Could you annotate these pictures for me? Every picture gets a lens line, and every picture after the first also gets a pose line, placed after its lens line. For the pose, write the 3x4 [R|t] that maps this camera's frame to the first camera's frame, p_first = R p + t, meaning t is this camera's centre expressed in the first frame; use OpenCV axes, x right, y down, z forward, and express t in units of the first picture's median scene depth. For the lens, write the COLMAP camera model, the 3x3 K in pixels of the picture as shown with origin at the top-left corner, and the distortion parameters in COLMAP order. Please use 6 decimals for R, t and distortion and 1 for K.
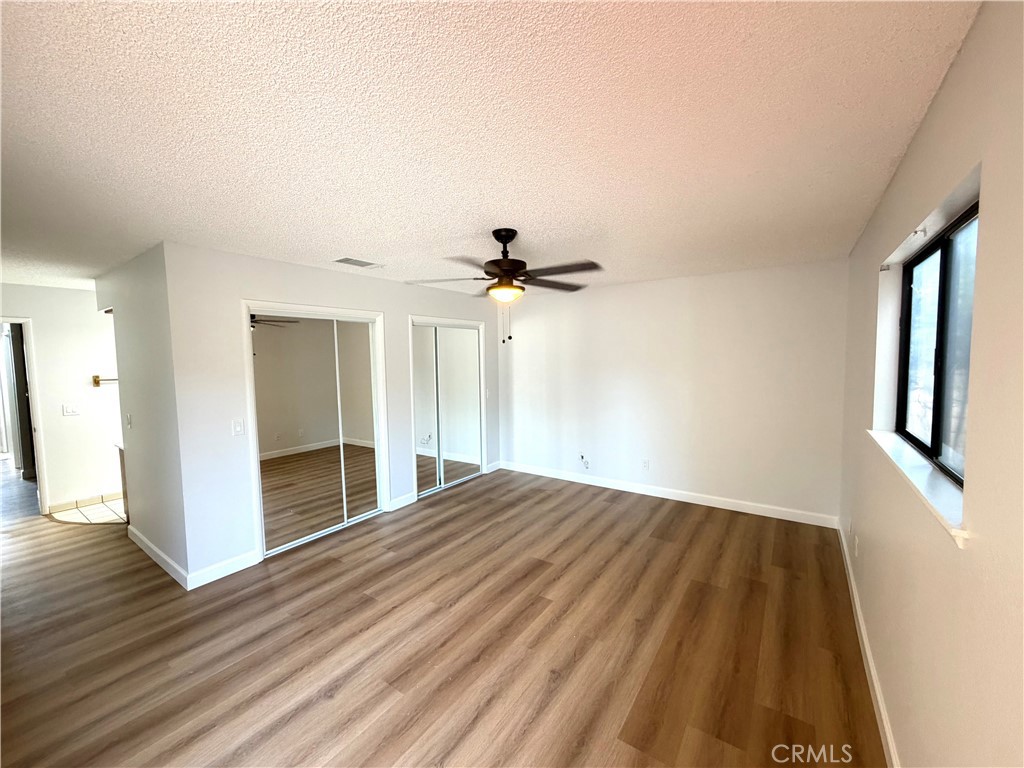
lens RADIAL K [[409.8, 0, 510.0], [0, 409.8, 382.0], [0, 0, 1]] dist [-0.003697, -0.000287]
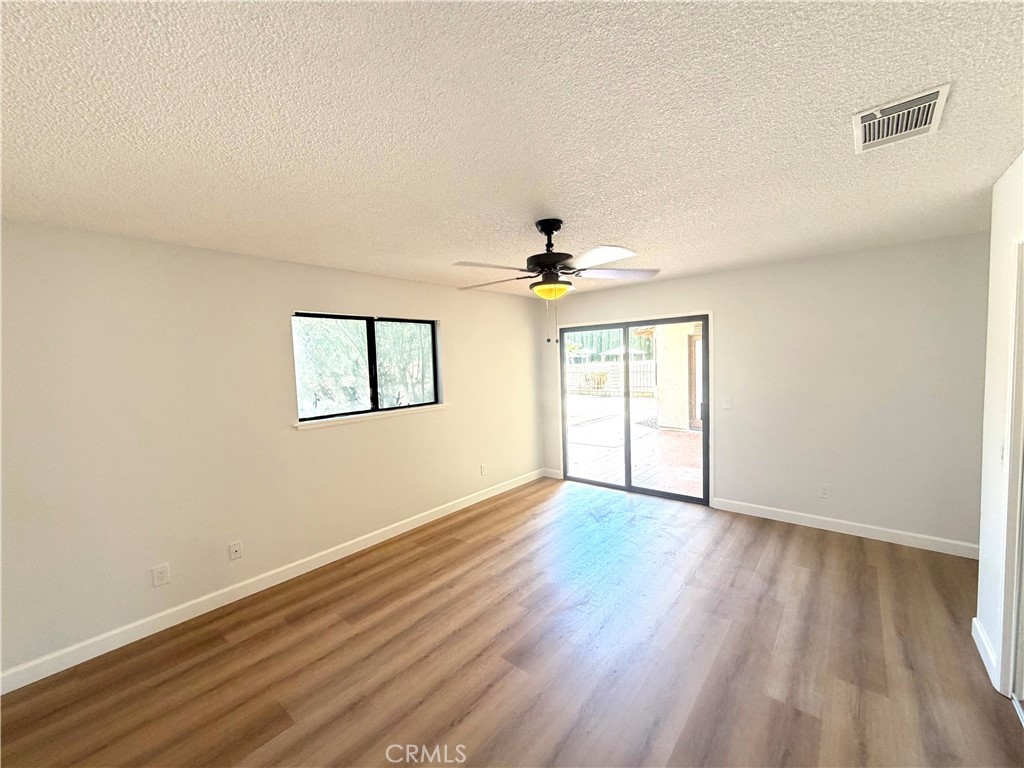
lens RADIAL K [[409.8, 0, 510.9], [0, 409.8, 384.8], [0, 0, 1]] dist [-0.003697, -0.000287]
pose [[-0.994990, 0.046458, 0.088527, 0.006596], [0.057735, 0.989909, 0.129413, -0.121158], [-0.081621, 0.133876, -0.987631, 1.824270]]
